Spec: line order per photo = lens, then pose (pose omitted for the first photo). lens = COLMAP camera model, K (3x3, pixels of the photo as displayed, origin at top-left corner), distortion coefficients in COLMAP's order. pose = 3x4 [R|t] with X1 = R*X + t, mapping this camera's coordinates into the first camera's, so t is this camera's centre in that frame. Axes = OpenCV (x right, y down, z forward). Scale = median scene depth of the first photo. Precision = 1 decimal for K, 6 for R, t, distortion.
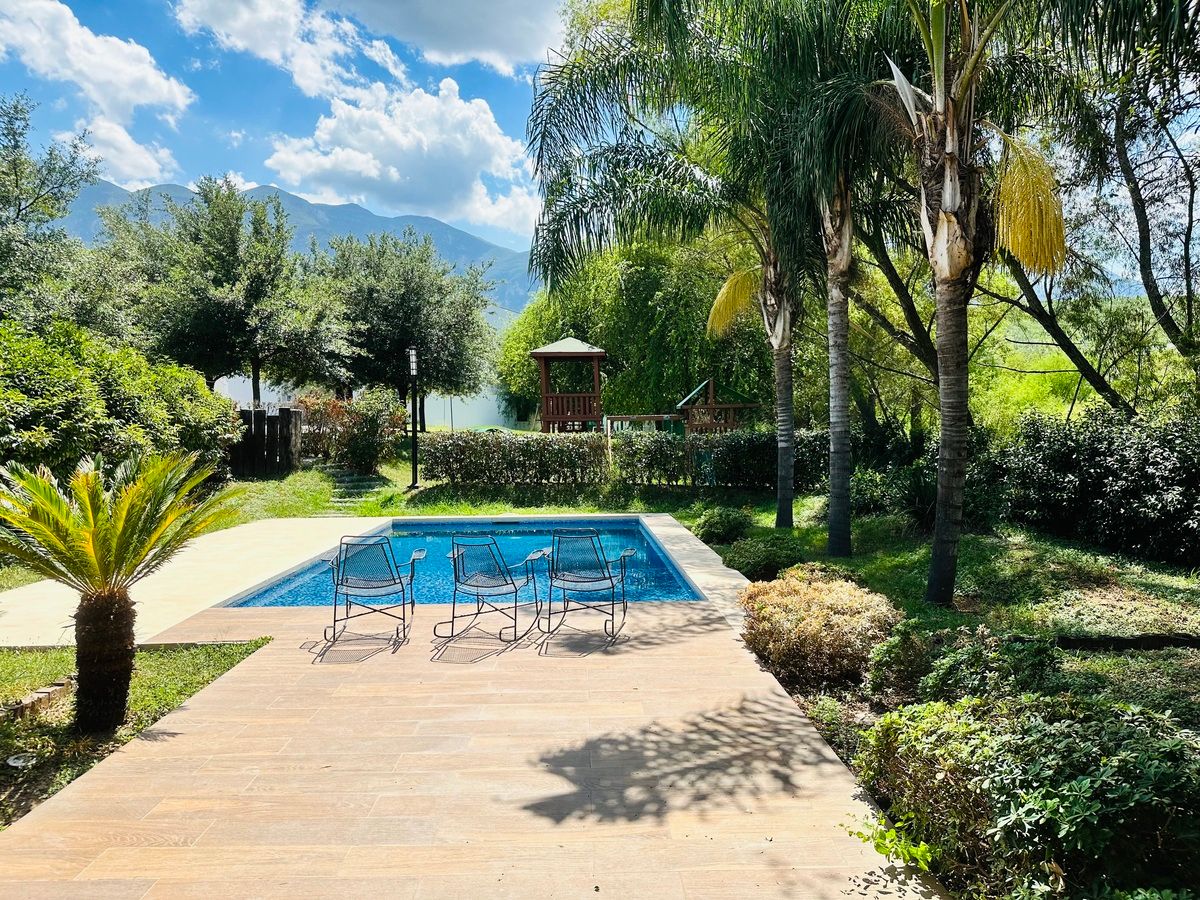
lens RADIAL K [[817.1, 0, 591.3], [0, 817.1, 454.6], [0, 0, 1]] dist [-0.008486, -0.019168]
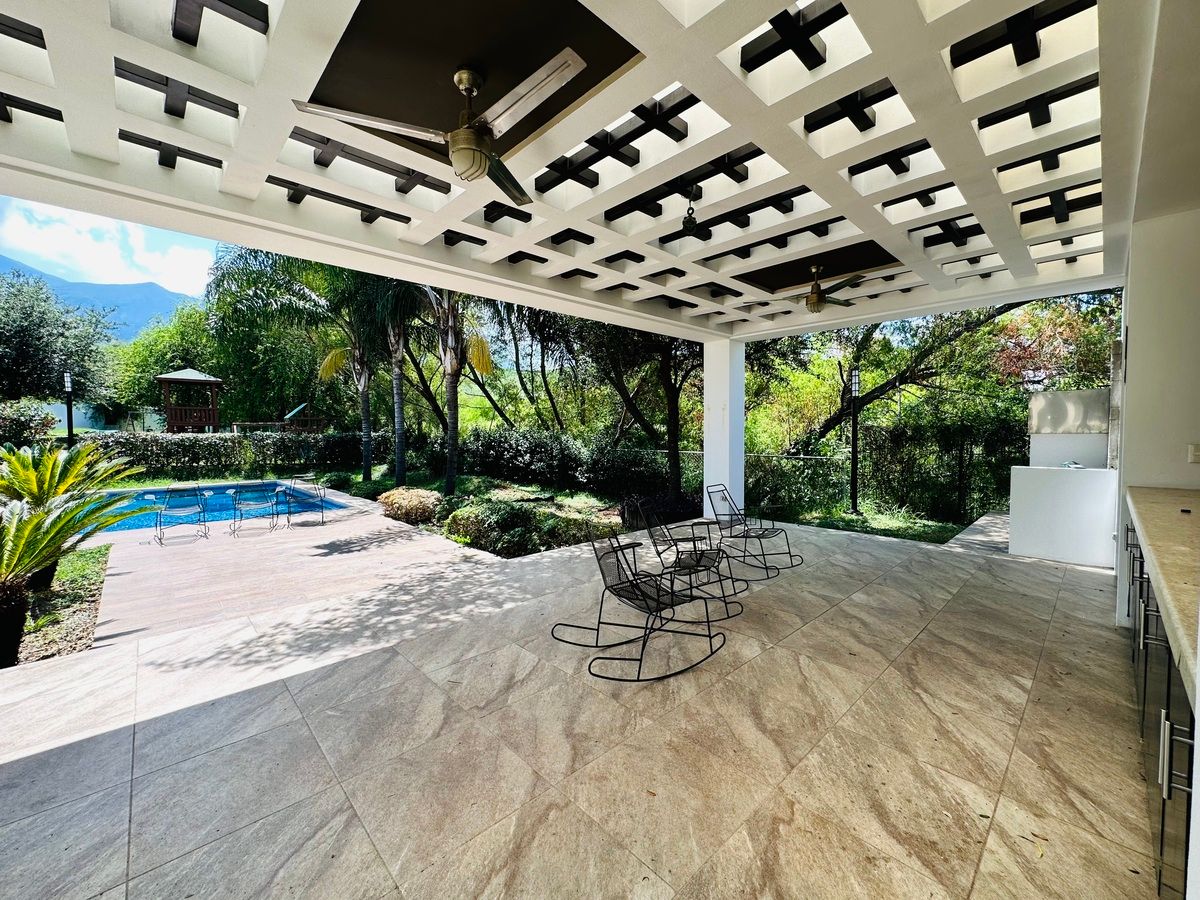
lens RADIAL K [[482.5, 0, 595.2], [0, 482.5, 453.8], [0, 0, 1]] dist [-0.001593, -0.000074]
pose [[0.729799, -0.025822, 0.683174, -0.143552], [0.016955, 0.999663, 0.019671, 0.007835], [-0.683451, -0.002773, 0.729991, -0.222362]]
